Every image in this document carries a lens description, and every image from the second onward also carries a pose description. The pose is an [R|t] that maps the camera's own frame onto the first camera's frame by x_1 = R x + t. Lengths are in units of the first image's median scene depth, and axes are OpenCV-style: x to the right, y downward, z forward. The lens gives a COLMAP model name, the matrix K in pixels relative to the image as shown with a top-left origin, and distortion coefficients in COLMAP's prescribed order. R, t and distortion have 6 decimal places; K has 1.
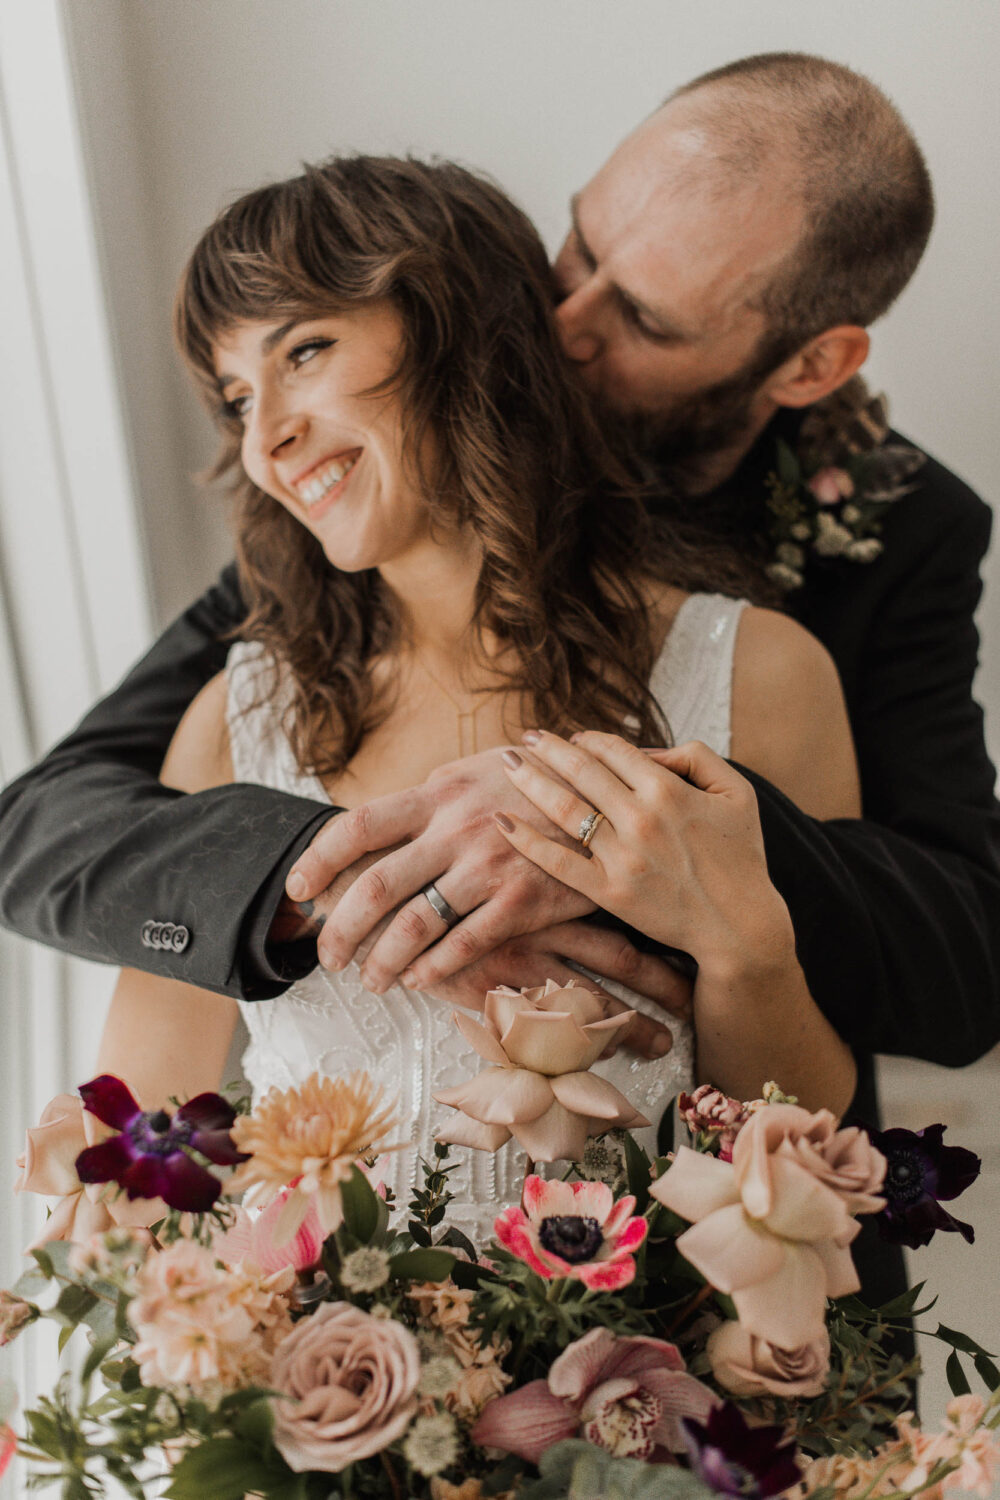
lens RADIAL K [[2132.6, 0, 500.0], [0, 2132.6, 750.0], [0, 0, 1]] dist [0.006138, 0.033615]
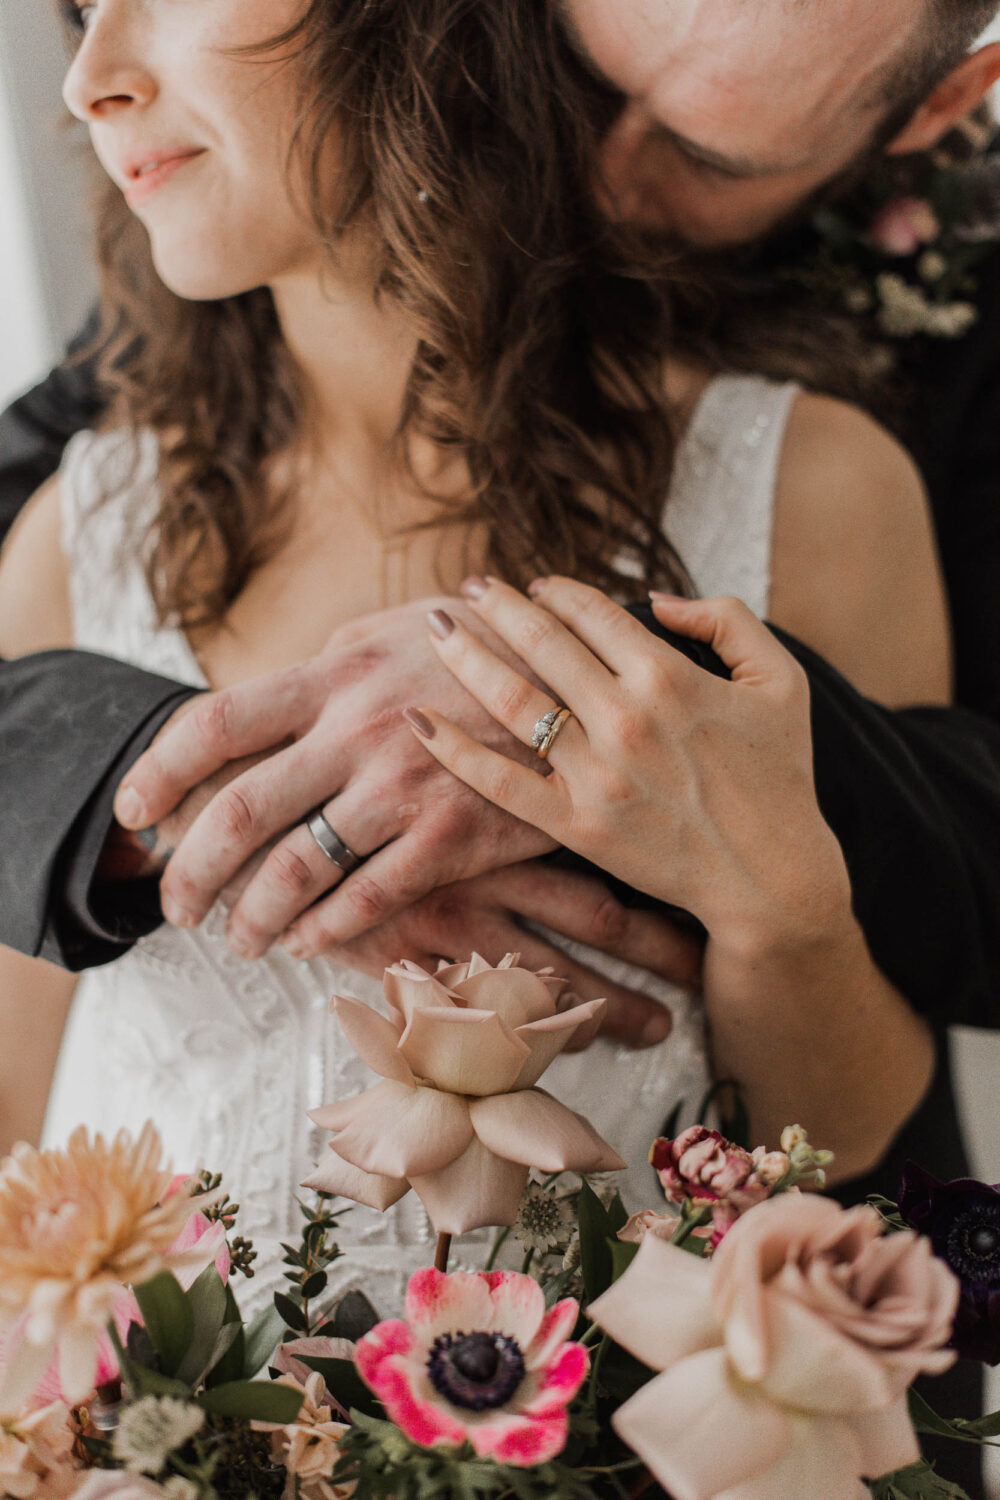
lens RADIAL K [[2243.4, 0, 420.5], [0, 2243.4, 749.5], [0, 0, 1]] dist [-0.619870, 5.197833]
pose [[0.990201, 0.012611, -0.139077, 0.099787], [0.011339, 0.985365, 0.170080, -0.077899], [0.139186, -0.169990, 0.975567, 0.307661]]
